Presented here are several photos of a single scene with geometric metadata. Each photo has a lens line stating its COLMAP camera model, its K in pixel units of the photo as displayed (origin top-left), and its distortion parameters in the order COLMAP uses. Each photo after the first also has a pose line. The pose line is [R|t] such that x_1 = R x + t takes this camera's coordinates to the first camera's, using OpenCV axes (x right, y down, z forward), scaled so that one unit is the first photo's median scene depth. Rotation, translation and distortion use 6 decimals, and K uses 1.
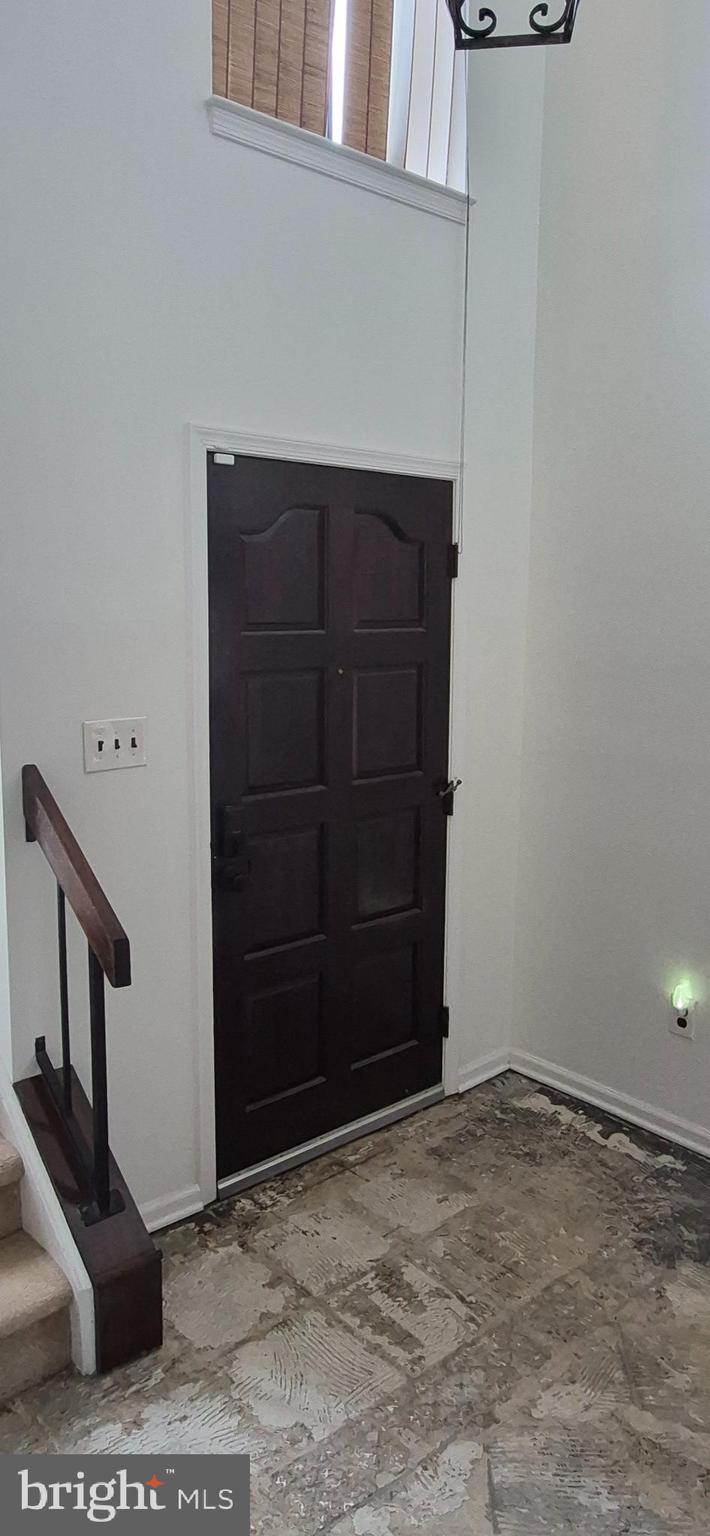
lens RADIAL K [[1032.5, 0, 354.7], [0, 1032.5, 772.2], [0, 0, 1]] dist [0.028495, 0.002337]
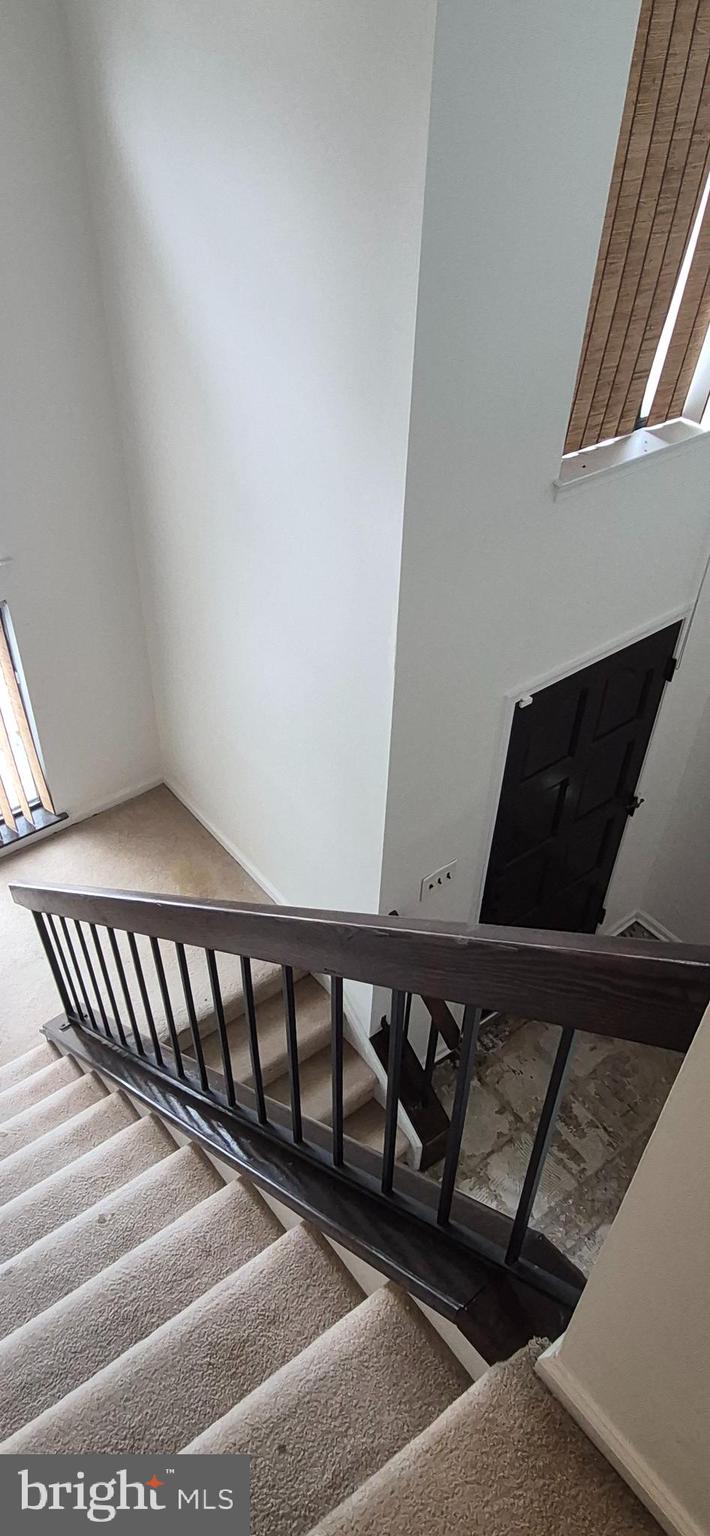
lens RADIAL K [[1032.5, 0, 356.9], [0, 1032.5, 765.3], [0, 0, 1]] dist [0.028495, 0.002337]
pose [[0.997668, 0.060105, -0.032336, -0.313679], [-0.032945, 0.839018, 0.543106, -1.012436], [0.059774, -0.540774, 0.839041, -0.215313]]
